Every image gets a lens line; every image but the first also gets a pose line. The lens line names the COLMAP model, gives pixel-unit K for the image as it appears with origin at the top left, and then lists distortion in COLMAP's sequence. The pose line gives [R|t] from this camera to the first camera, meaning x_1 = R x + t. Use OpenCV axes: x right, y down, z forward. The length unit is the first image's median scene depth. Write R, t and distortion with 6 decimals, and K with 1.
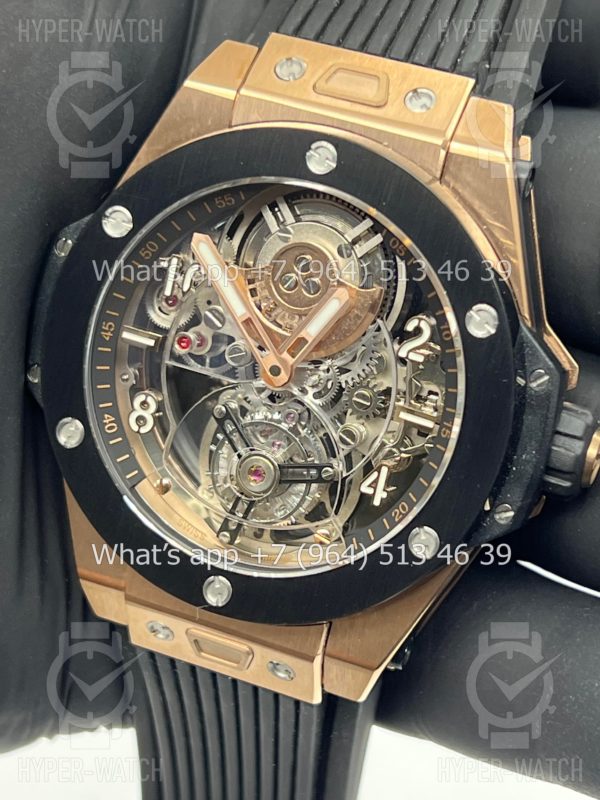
lens RADIAL K [[1868.3, 0, 300.0], [0, 1868.3, 400.0], [0, 0, 1]] dist [0.258274, -1.141846]
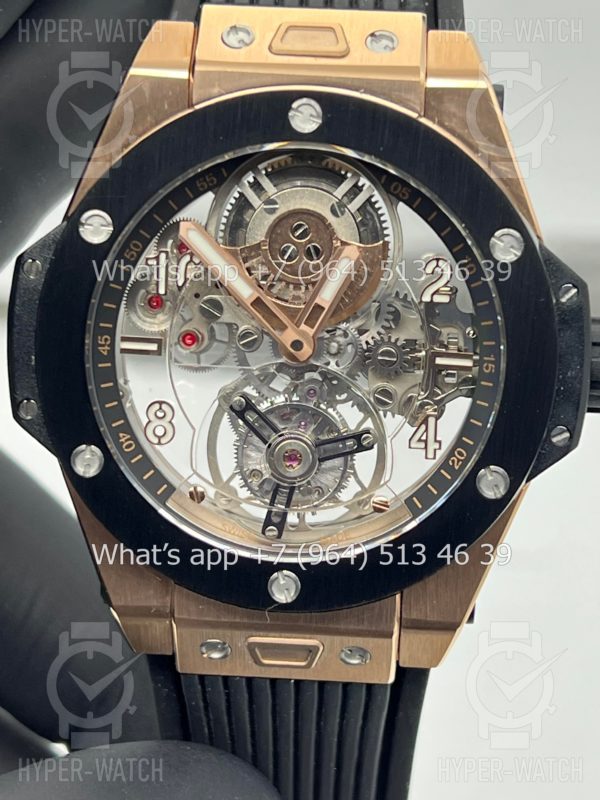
lens RADIAL K [[1868.3, 0, 300.0], [0, 1868.3, 400.0], [0, 0, 1]] dist [0.258274, -1.141846]
pose [[0.947676, -0.212526, 0.238209, -0.243286], [0.221811, 0.975009, -0.012556, 0.023643], [-0.229587, 0.064737, 0.971133, 0.073185]]
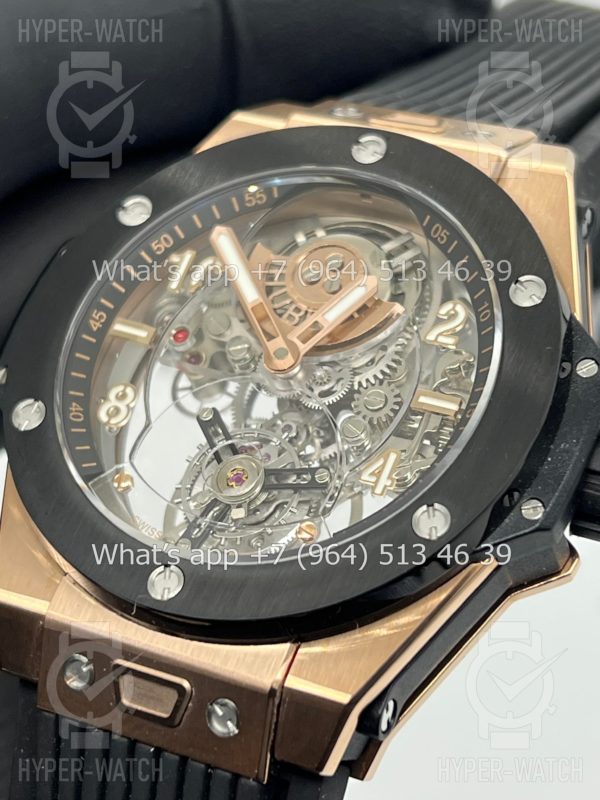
lens RADIAL K [[1868.3, 0, 300.0], [0, 1868.3, 400.0], [0, 0, 1]] dist [0.258274, -1.141846]
pose [[0.987257, 0.153894, -0.040498, 0.033522], [-0.150437, 0.819605, -0.552826, 0.475474], [-0.051884, 0.551874, 0.832312, 0.287965]]
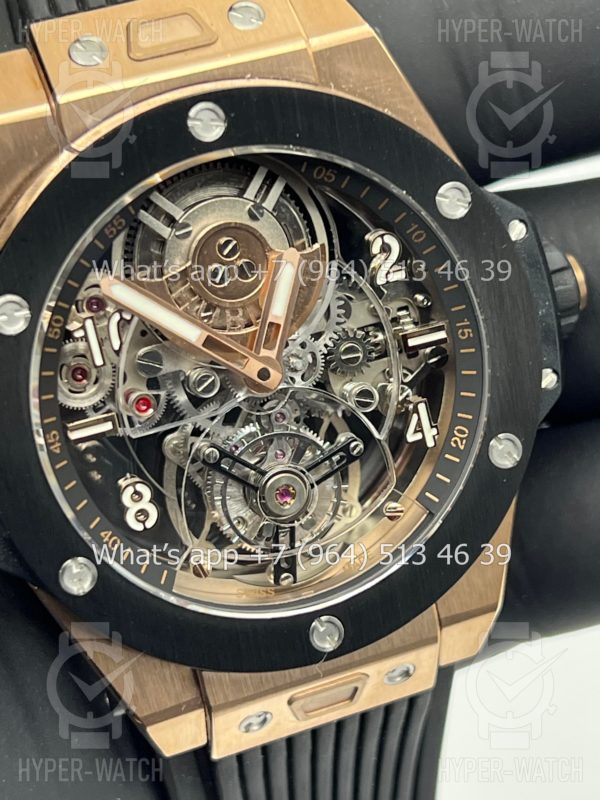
lens RADIAL K [[1868.3, 0, 300.0], [0, 1868.3, 400.0], [0, 0, 1]] dist [0.258274, -1.141846]
pose [[0.731516, -0.504421, 0.458743, -0.391969], [0.487248, 0.857383, 0.165783, -0.136821], [-0.476943, 0.102248, 0.872967, 0.253155]]
